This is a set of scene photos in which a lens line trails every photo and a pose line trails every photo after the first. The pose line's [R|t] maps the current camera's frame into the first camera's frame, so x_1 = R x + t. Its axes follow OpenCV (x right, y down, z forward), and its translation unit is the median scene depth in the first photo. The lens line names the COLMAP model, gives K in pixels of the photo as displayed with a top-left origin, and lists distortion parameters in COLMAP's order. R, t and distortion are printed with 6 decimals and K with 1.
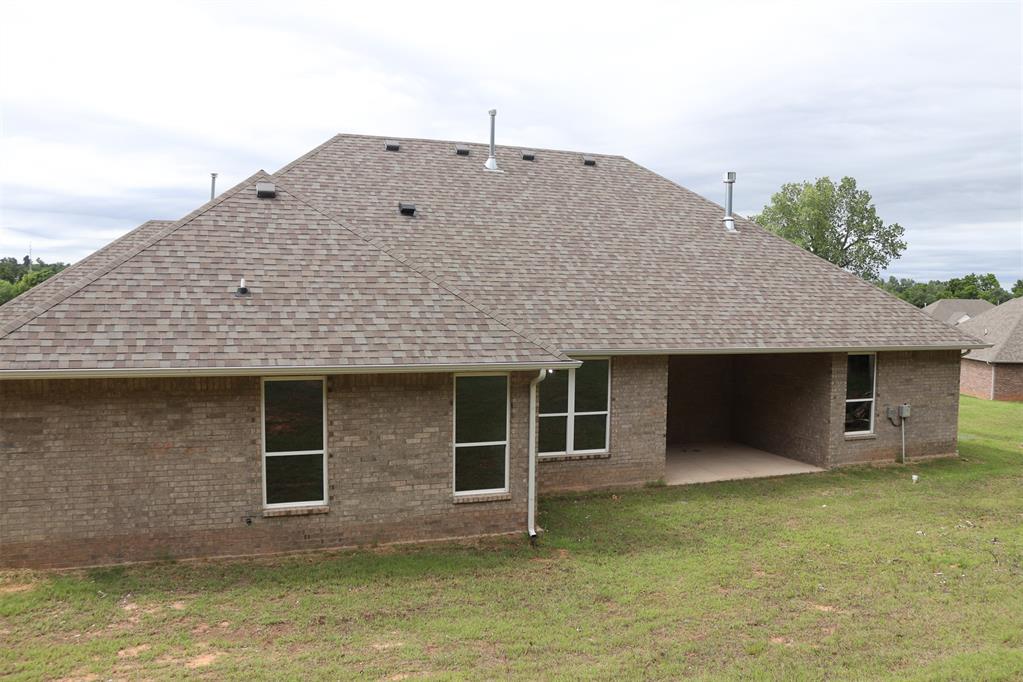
lens RADIAL K [[864.5, 0, 511.2], [0, 864.5, 337.4], [0, 0, 1]] dist [-0.055090, 0.012050]
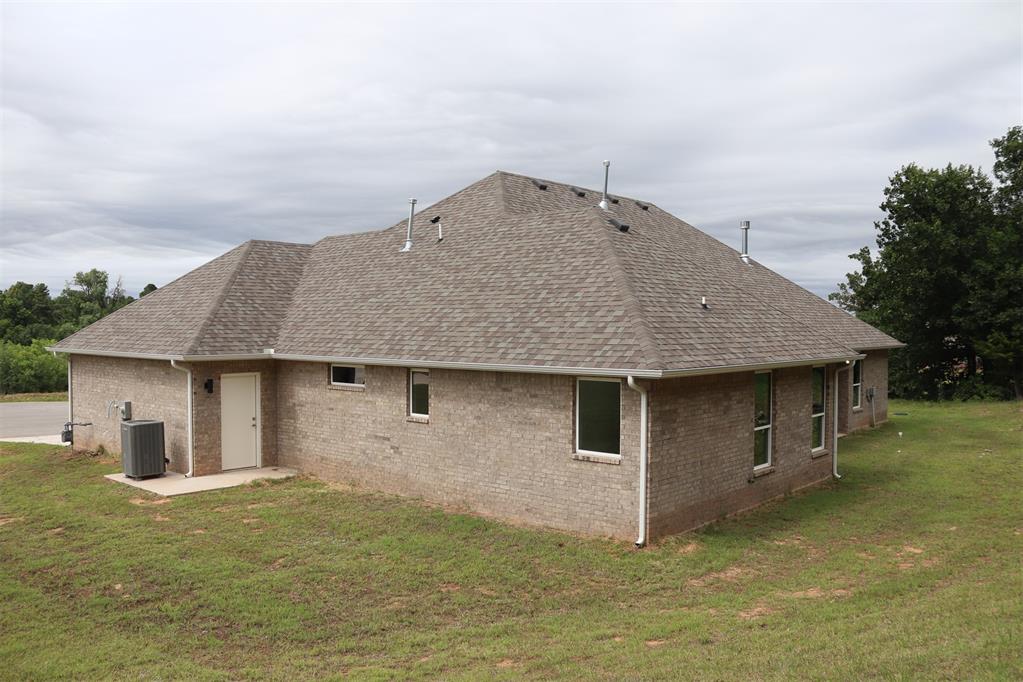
lens RADIAL K [[864.5, 0, 507.7], [0, 864.5, 340.4], [0, 0, 1]] dist [-0.055090, 0.012050]
pose [[0.876311, -0.019648, 0.481345, -1.184215], [0.033210, 0.999255, -0.019672, 0.011002], [-0.480600, 0.033224, 0.876310, 0.020883]]
